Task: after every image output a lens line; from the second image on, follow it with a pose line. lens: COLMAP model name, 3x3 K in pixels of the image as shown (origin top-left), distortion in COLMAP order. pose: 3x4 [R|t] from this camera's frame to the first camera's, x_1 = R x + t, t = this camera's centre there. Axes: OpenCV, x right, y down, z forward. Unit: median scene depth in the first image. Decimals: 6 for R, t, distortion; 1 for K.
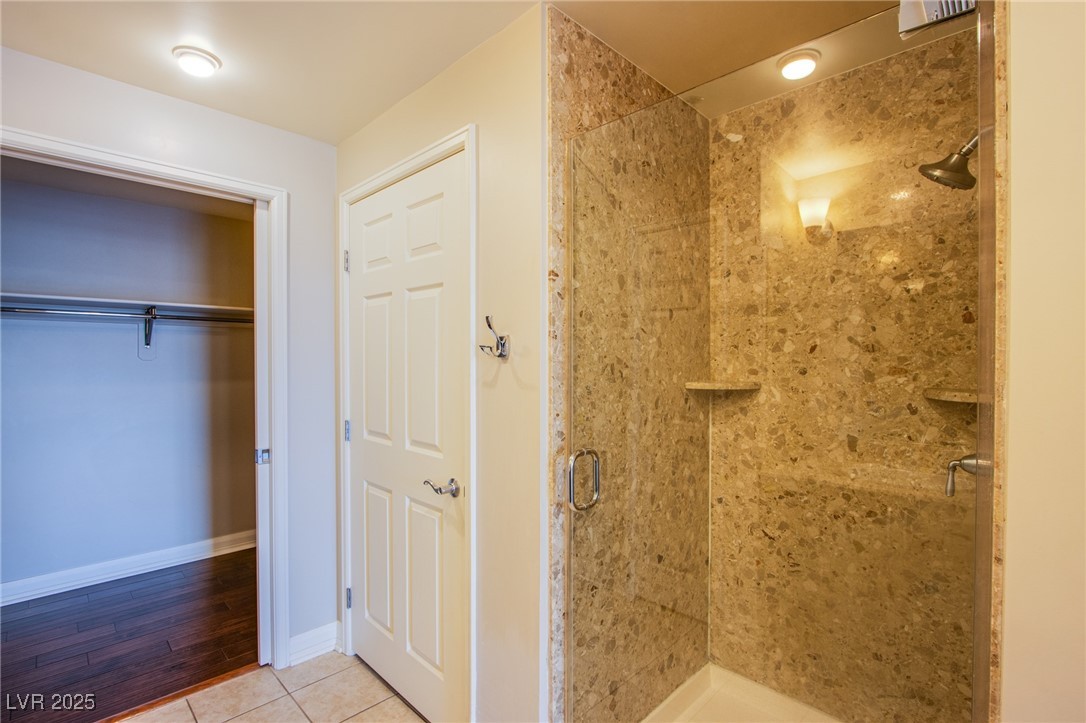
lens RADIAL K [[510.4, 0, 542.0], [0, 510.4, 367.4], [0, 0, 1]] dist [-0.020424, 0.000639]
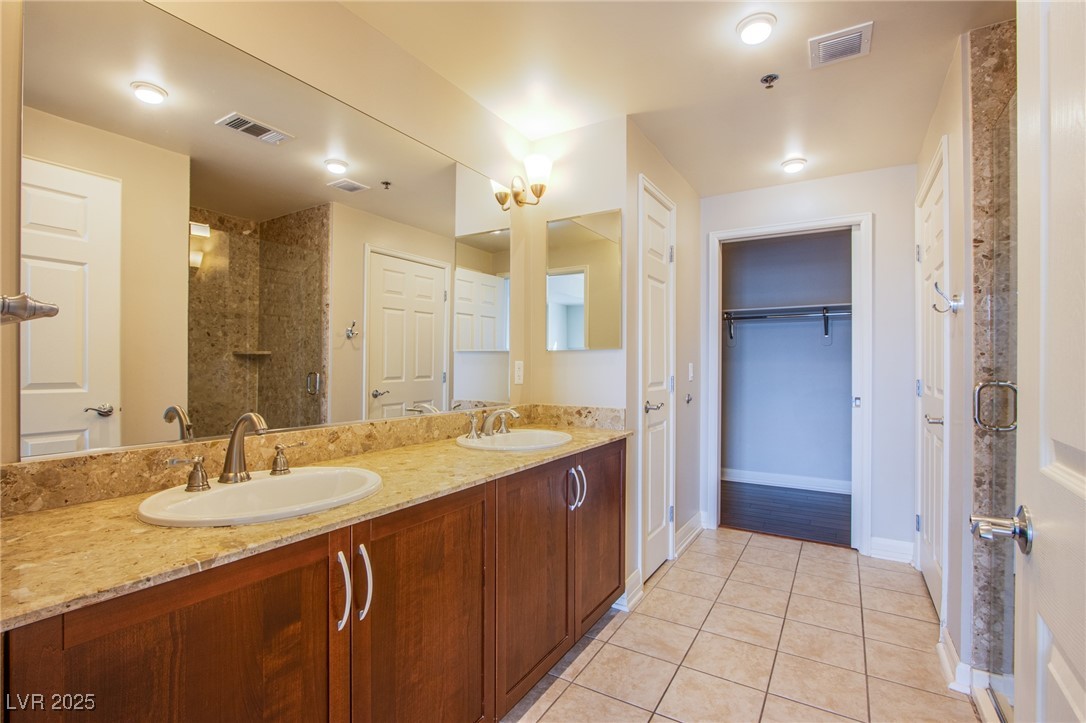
lens RADIAL K [[510.4, 0, 517.0], [0, 510.4, 383.3], [0, 0, 1]] dist [-0.020424, 0.000639]
pose [[0.202155, 0.026731, -0.978989, 0.973853], [-0.011716, 0.999622, 0.024875, 0.143714], [0.979284, 0.006441, 0.202391, -0.346010]]
